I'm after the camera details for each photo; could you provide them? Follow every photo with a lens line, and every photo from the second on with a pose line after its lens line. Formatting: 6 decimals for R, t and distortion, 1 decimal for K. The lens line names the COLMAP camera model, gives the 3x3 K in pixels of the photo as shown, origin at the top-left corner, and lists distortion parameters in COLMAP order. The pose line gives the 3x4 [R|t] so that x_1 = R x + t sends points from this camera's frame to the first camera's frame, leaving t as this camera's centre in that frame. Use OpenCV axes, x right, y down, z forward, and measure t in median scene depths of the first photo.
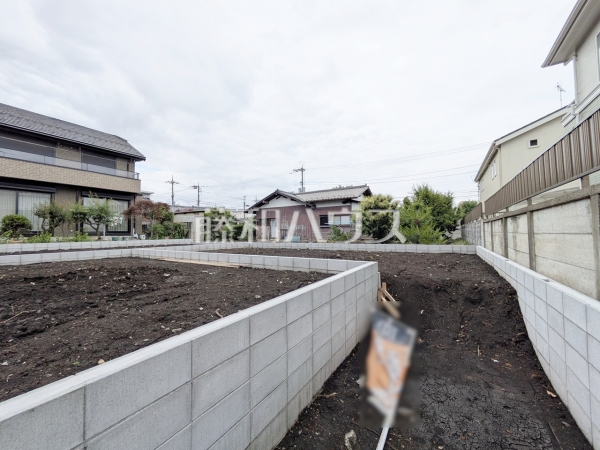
lens RADIAL K [[237.3, 0, 299.3], [0, 237.3, 226.0], [0, 0, 1]] dist [-0.003706, 0.002344]
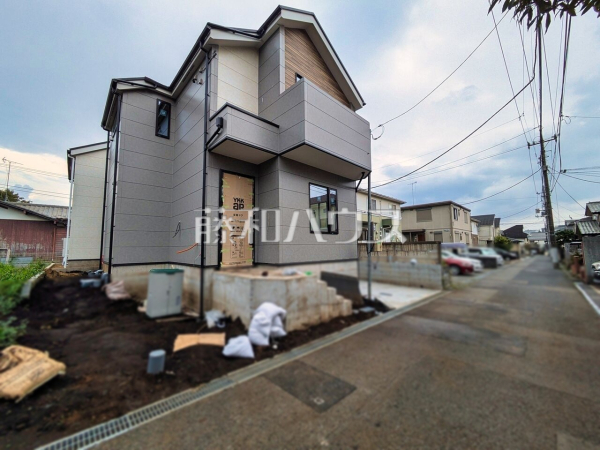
lens RADIAL K [[237.3, 0, 298.9], [0, 237.3, 225.8], [0, 0, 1]] dist [-0.003706, 0.002344]
pose [[0.237424, 0.101423, 0.966097, -0.746429], [-0.019513, 0.994832, -0.099644, -0.003442], [-0.971210, 0.004807, 0.238176, -0.147985]]
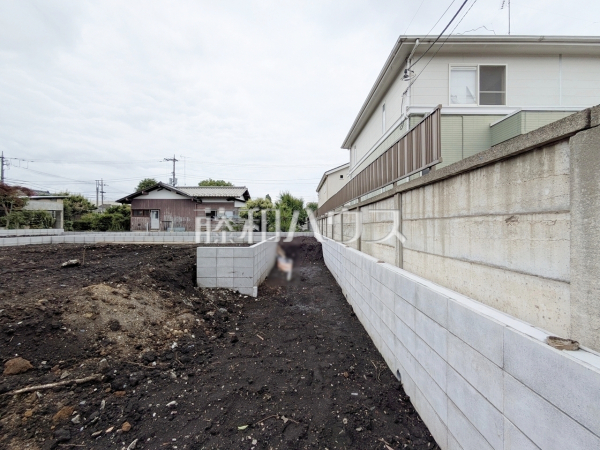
lens RADIAL K [[237.3, 0, 301.5], [0, 237.3, 226.5], [0, 0, 1]] dist [-0.003706, 0.002344]
pose [[0.840606, 0.011243, 0.541530, -0.170964], [-0.027813, 0.999362, 0.022425, -0.000938], [-0.540932, -0.033912, 0.840382, -0.254064]]
